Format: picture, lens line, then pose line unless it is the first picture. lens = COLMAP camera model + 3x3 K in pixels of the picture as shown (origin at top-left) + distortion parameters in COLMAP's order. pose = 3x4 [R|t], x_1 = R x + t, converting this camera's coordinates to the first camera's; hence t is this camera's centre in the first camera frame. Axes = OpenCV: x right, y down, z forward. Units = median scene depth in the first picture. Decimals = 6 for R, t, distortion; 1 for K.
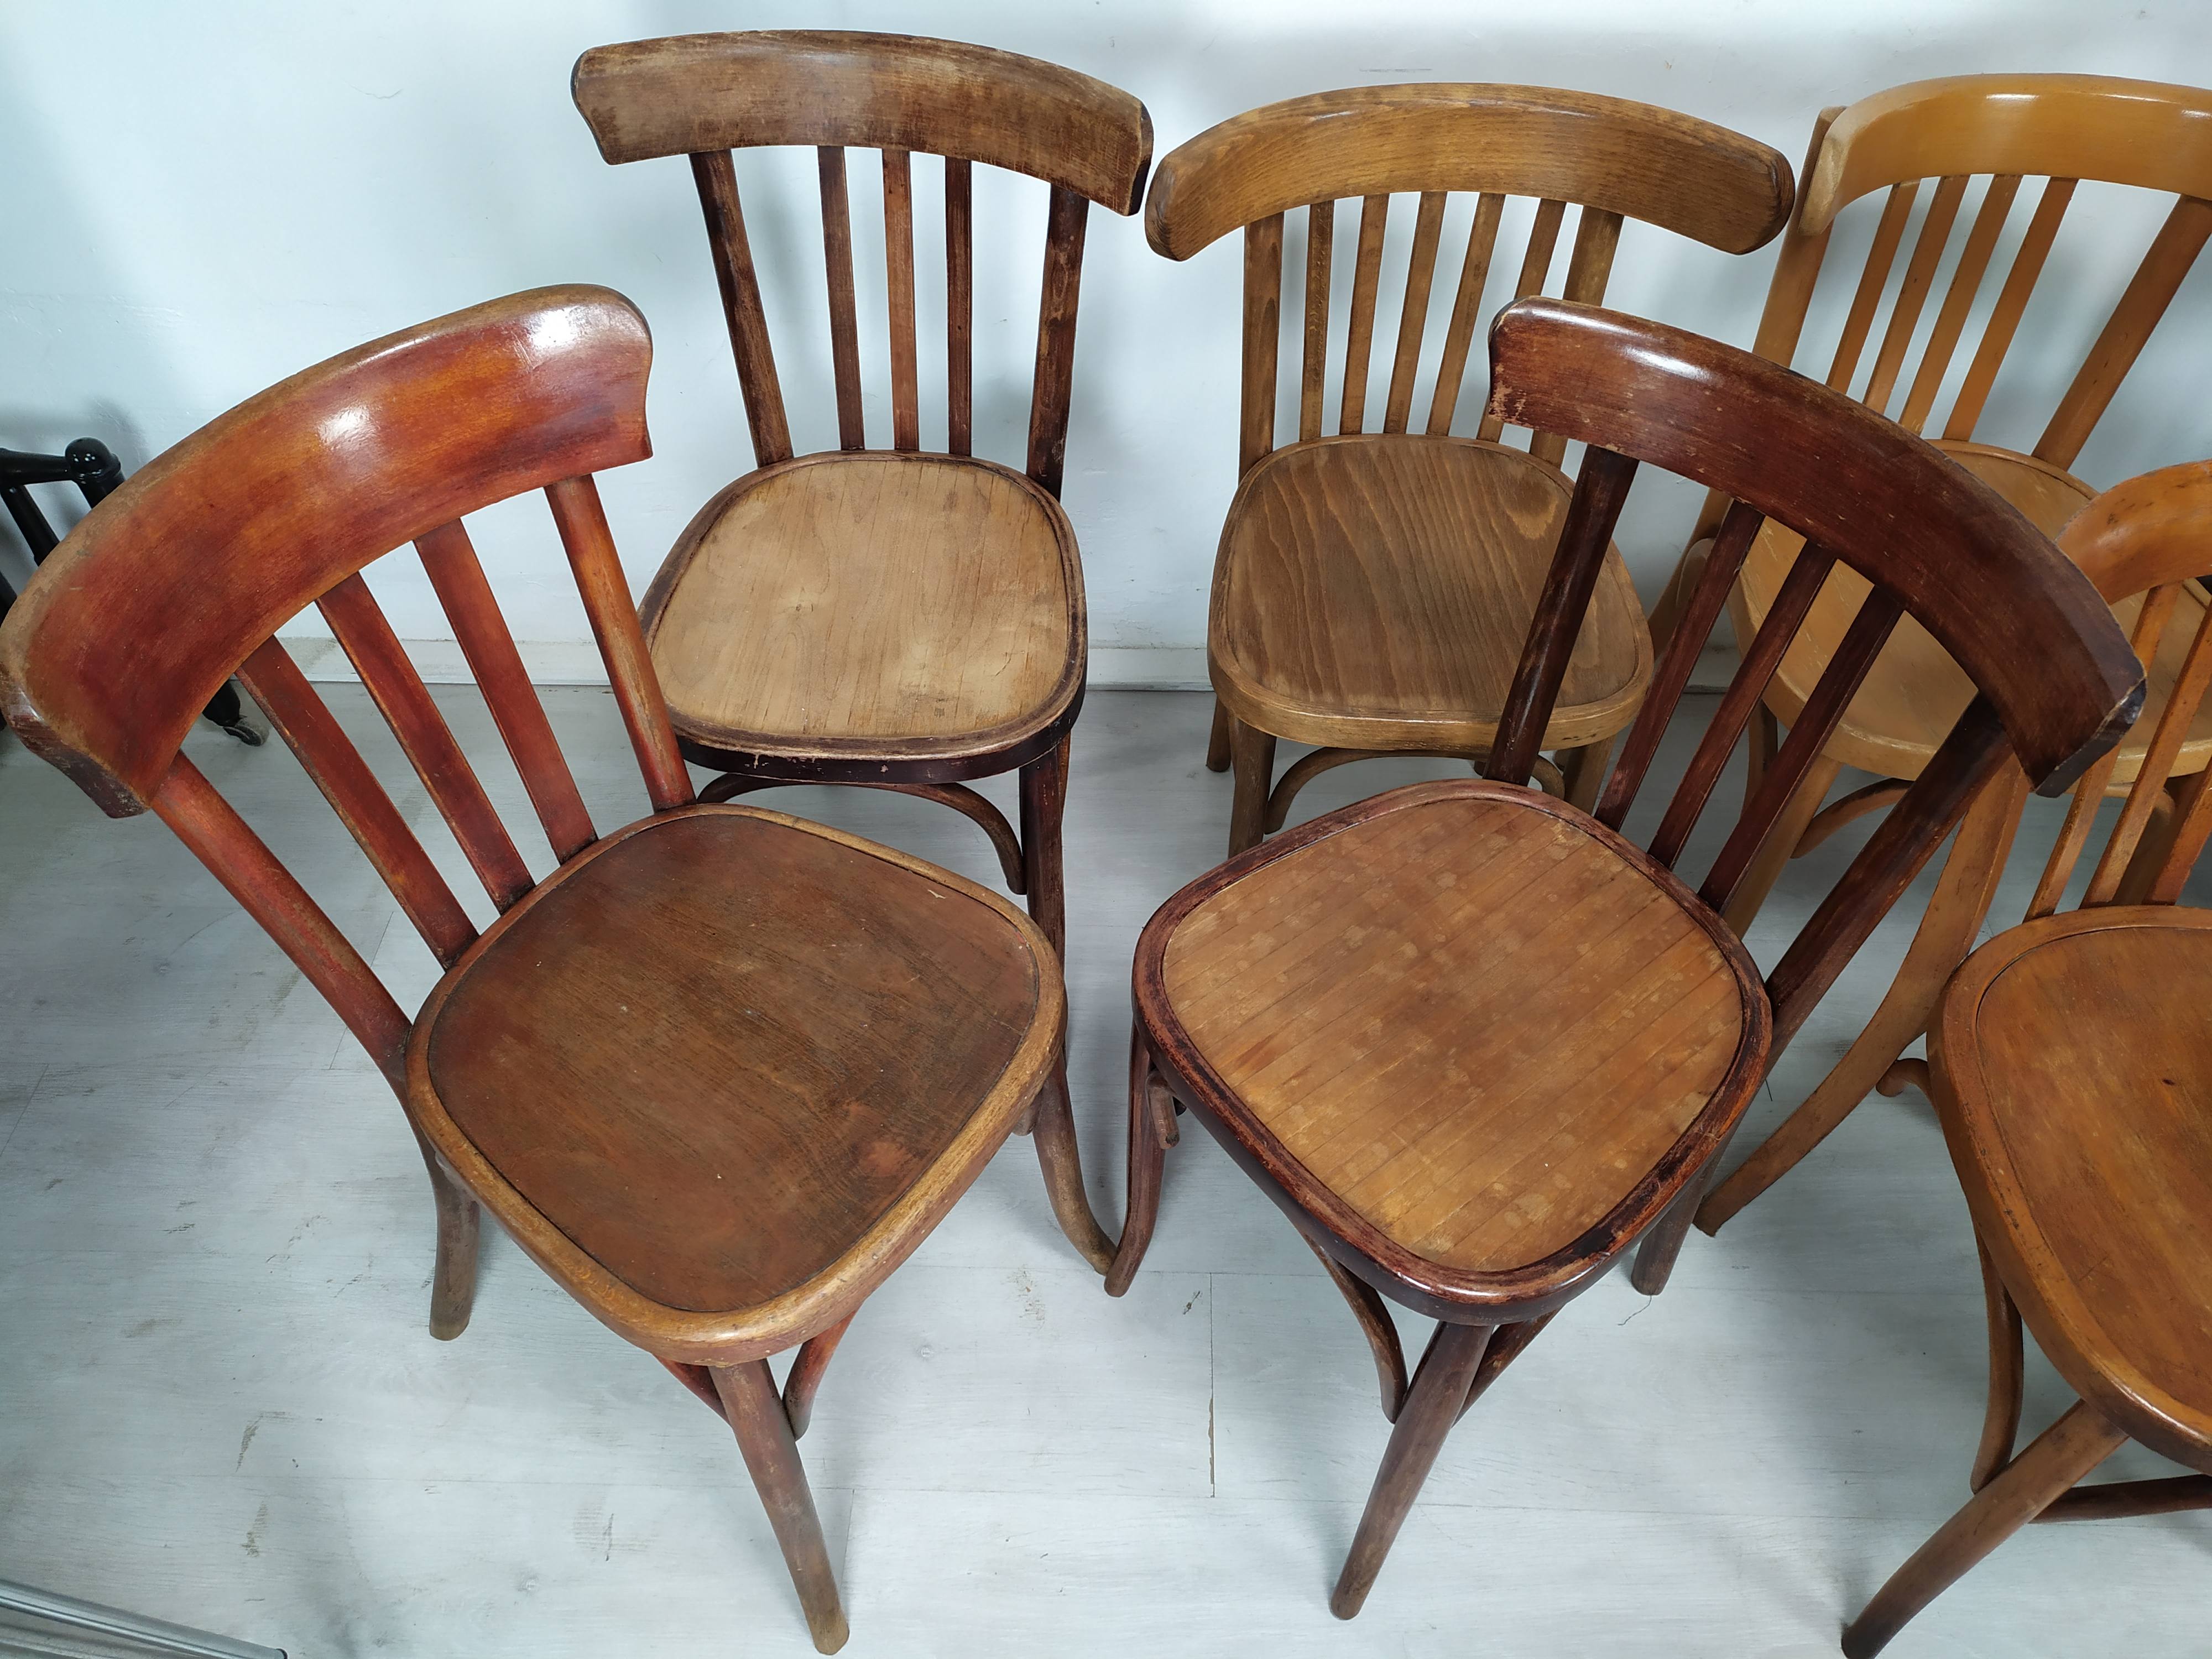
lens RADIAL K [[1631.9, 0, 1106.0], [0, 1631.9, 829.5], [0, 0, 1]] dist [0.080025, -0.109639]
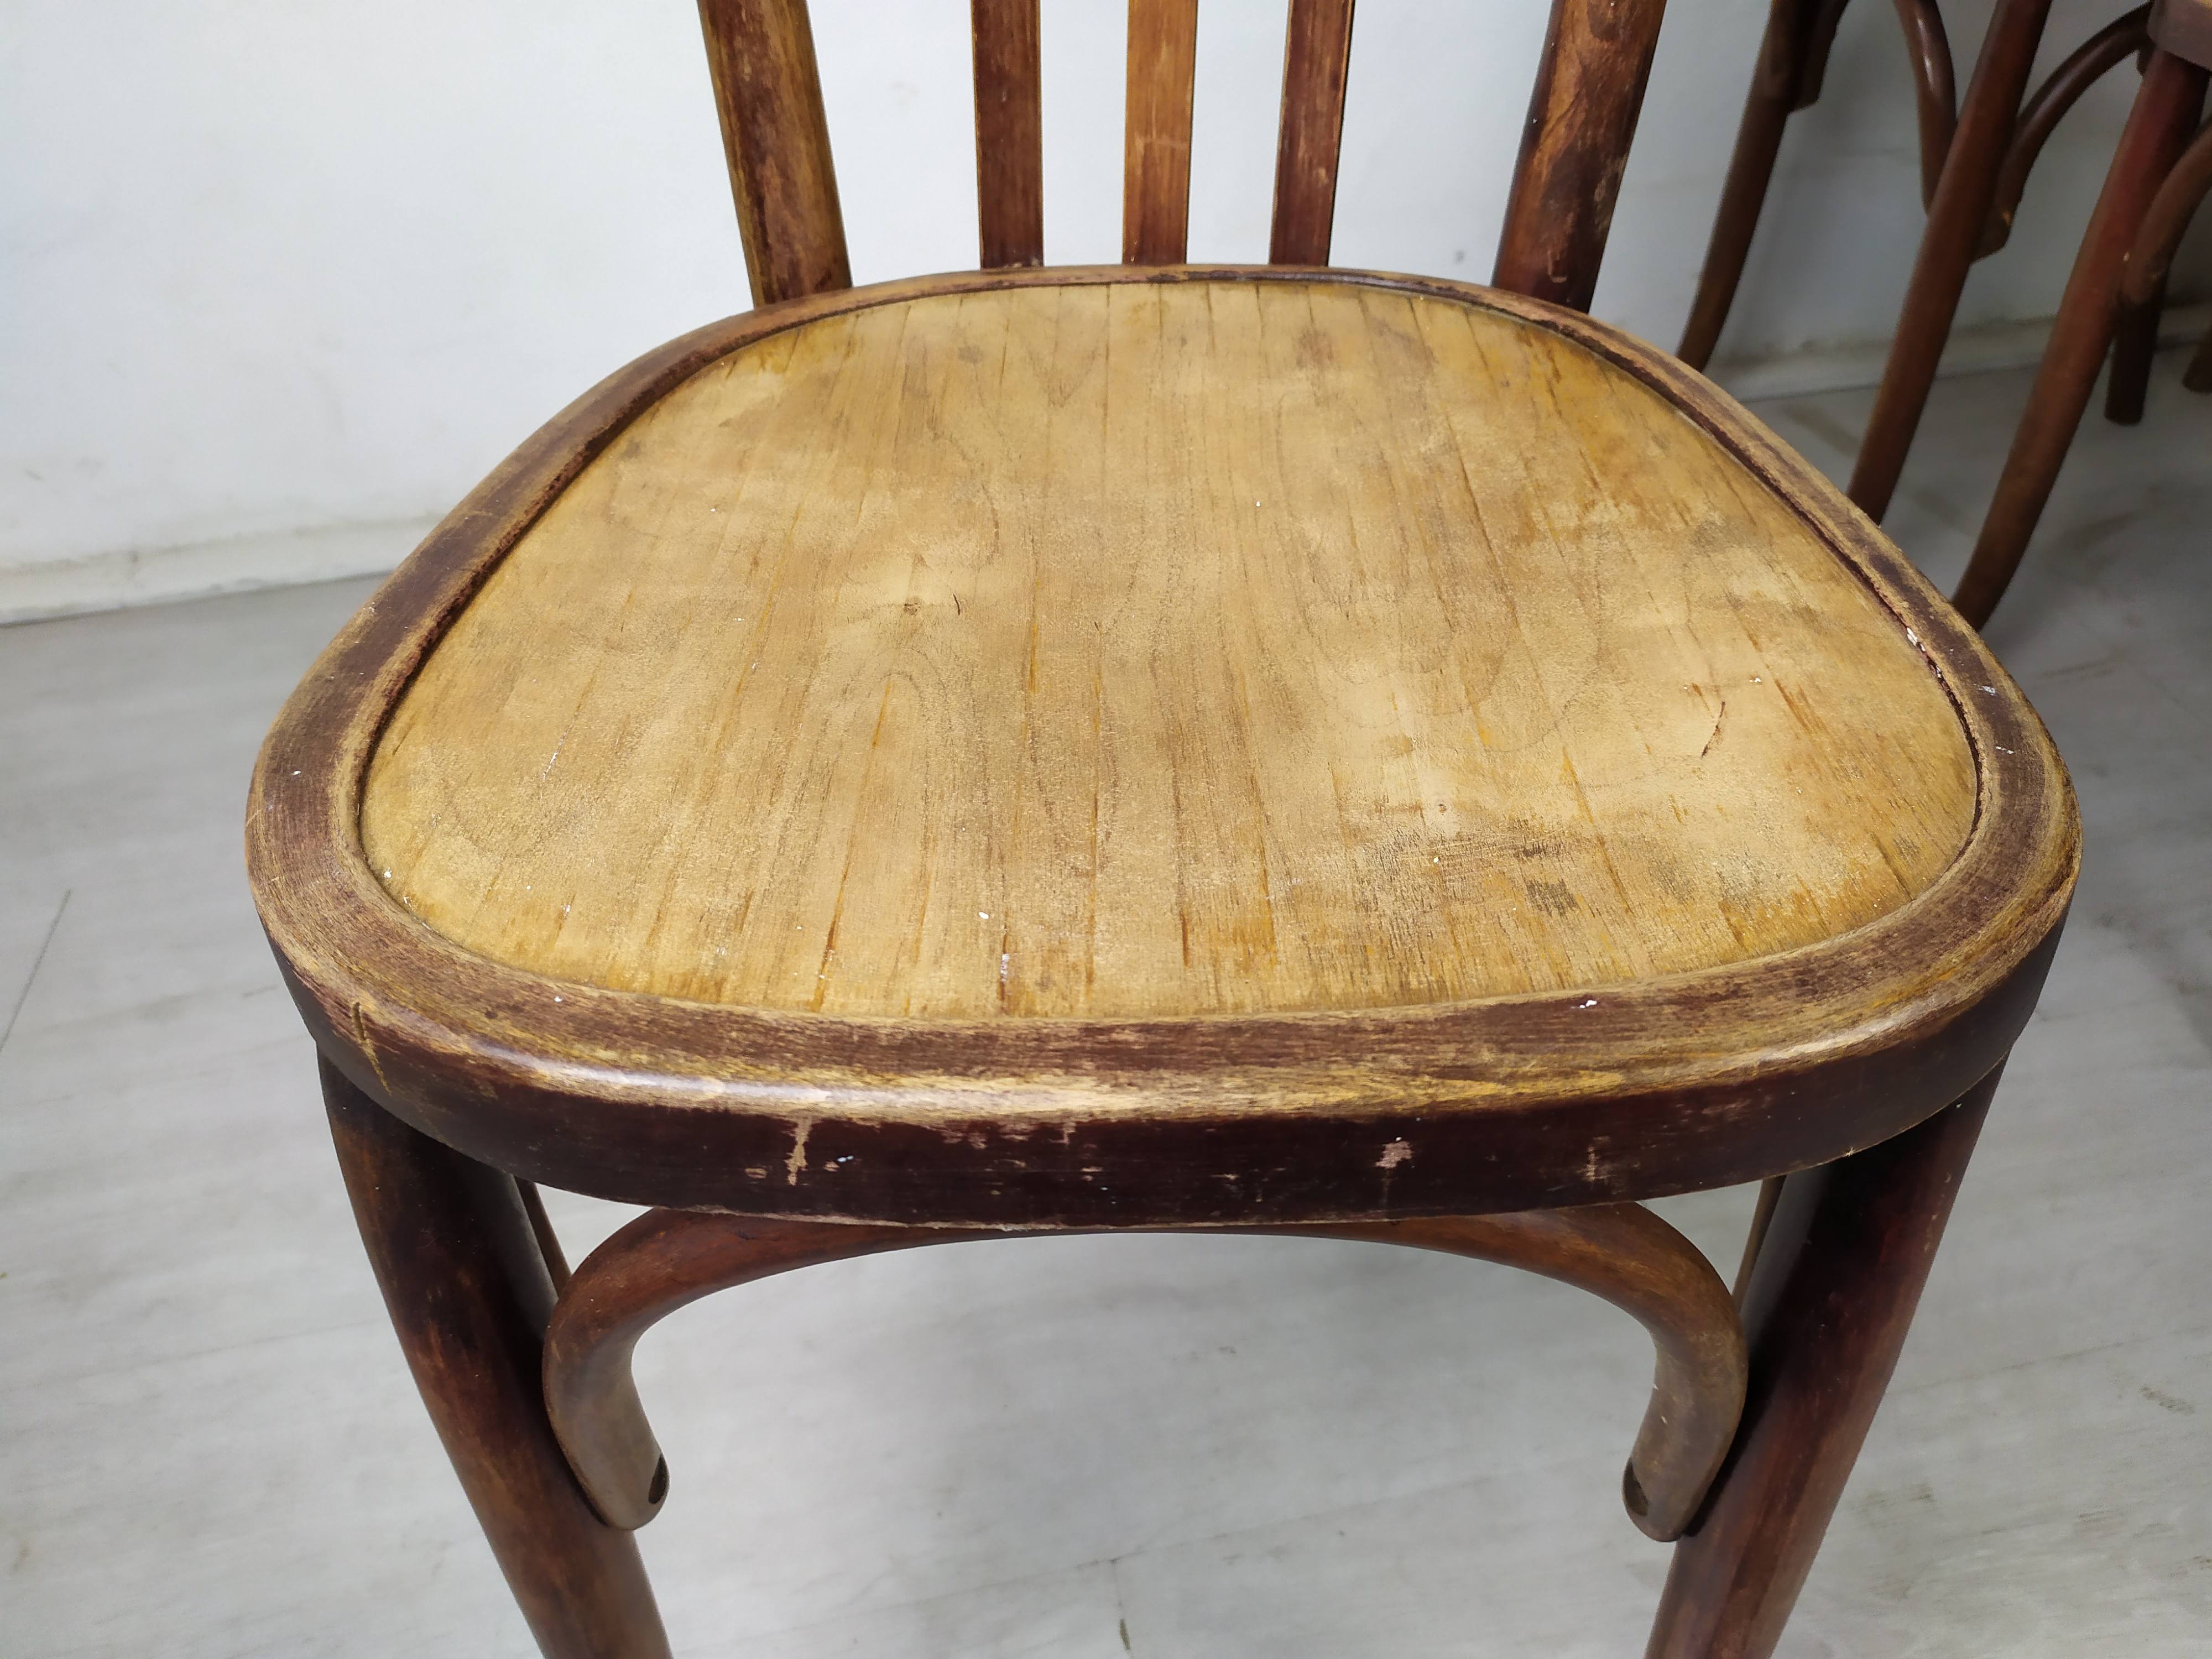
lens RADIAL K [[1631.9, 0, 1106.0], [0, 1631.9, 829.5], [0, 0, 1]] dist [0.080025, -0.109639]
pose [[0.998226, -0.053049, 0.027019, -0.159372], [0.057398, 0.978051, -0.200302, -0.033994], [-0.015800, 0.201498, 0.979362, 0.703444]]
